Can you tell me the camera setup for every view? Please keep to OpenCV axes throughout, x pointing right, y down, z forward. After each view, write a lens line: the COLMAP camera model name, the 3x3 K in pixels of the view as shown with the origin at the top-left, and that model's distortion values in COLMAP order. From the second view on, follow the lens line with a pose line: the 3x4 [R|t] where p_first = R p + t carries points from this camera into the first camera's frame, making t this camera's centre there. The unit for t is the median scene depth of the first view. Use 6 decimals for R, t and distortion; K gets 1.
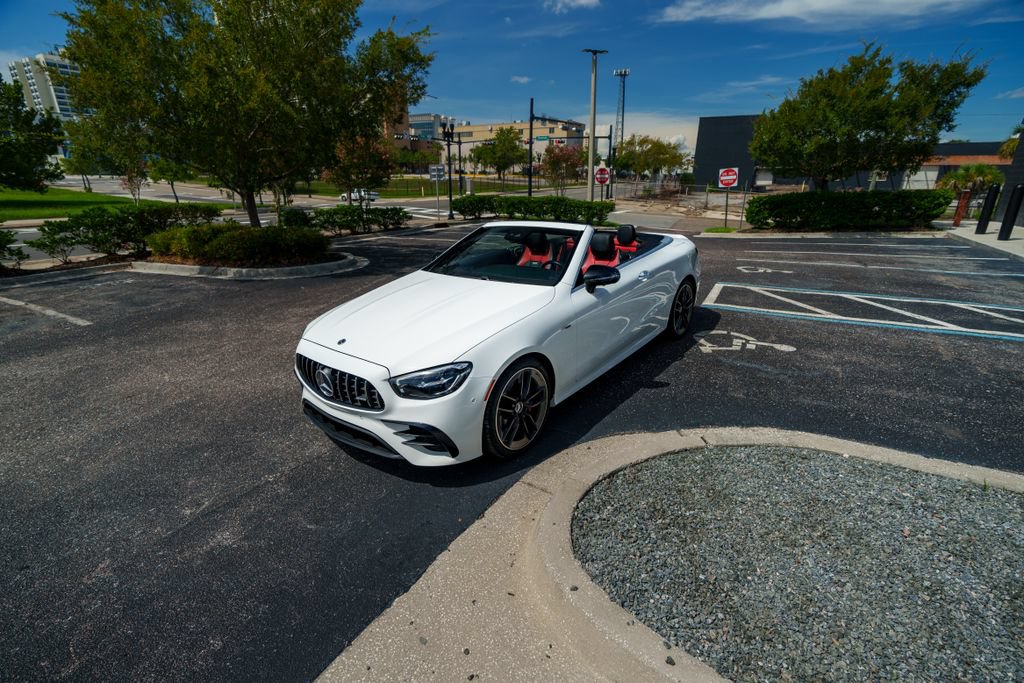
lens RADIAL K [[461.6, 0, 515.1], [0, 461.6, 348.9], [0, 0, 1]] dist [-0.003531, 0.000430]
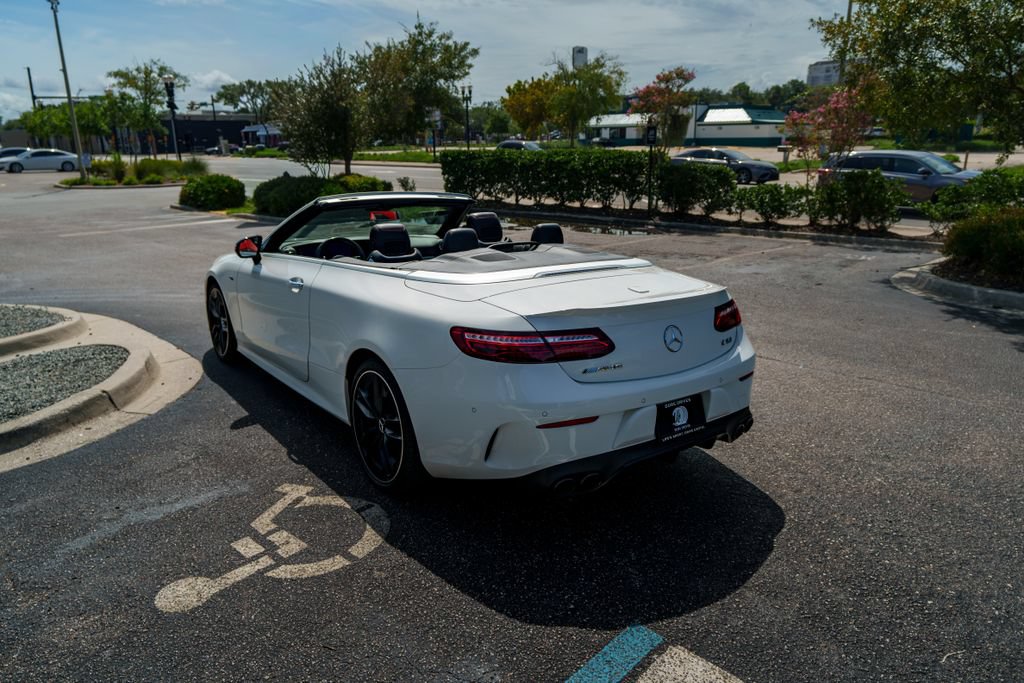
lens RADIAL K [[703.9, 0, 509.3], [0, 703.9, 340.5], [0, 0, 1]] dist [0.004344, -0.001155]
pose [[-0.255360, 0.267241, -0.929179, 0.686517], [-0.325107, 0.881347, 0.342831, -0.314334], [0.910547, 0.389628, -0.138179, 0.862295]]
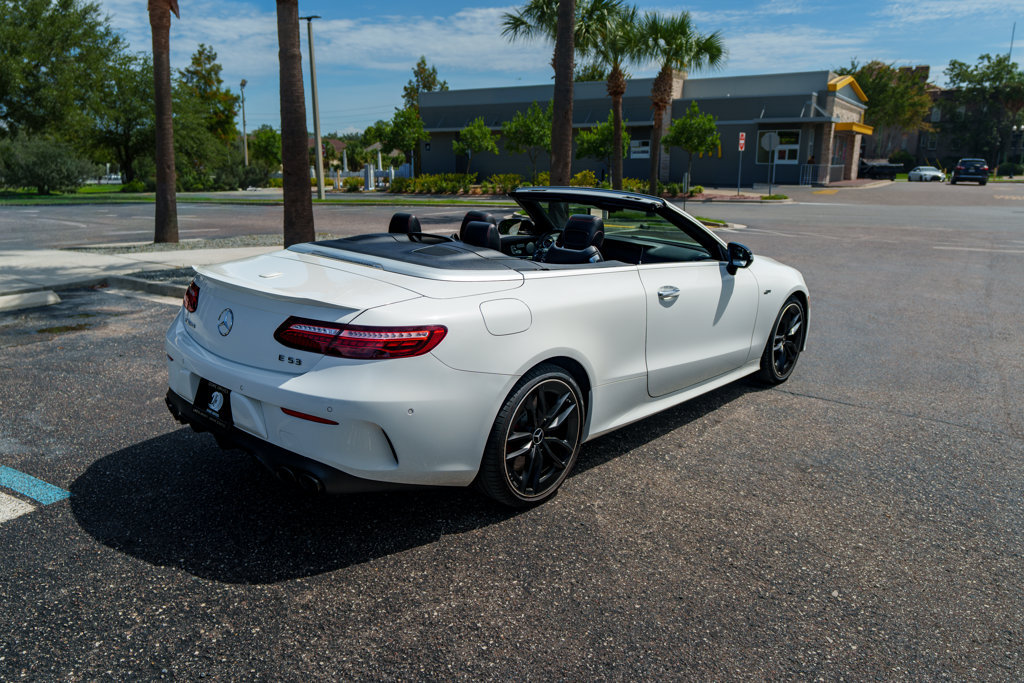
lens RADIAL K [[737.5, 0, 495.7], [0, 737.5, 342.4], [0, 0, 1]] dist [0.003900, 0.000167]
pose [[-0.998246, -0.016251, 0.056925, 0.068758], [0.018416, 0.828617, 0.559512, -0.434276], [-0.056262, 0.559579, -0.826865, 1.258199]]
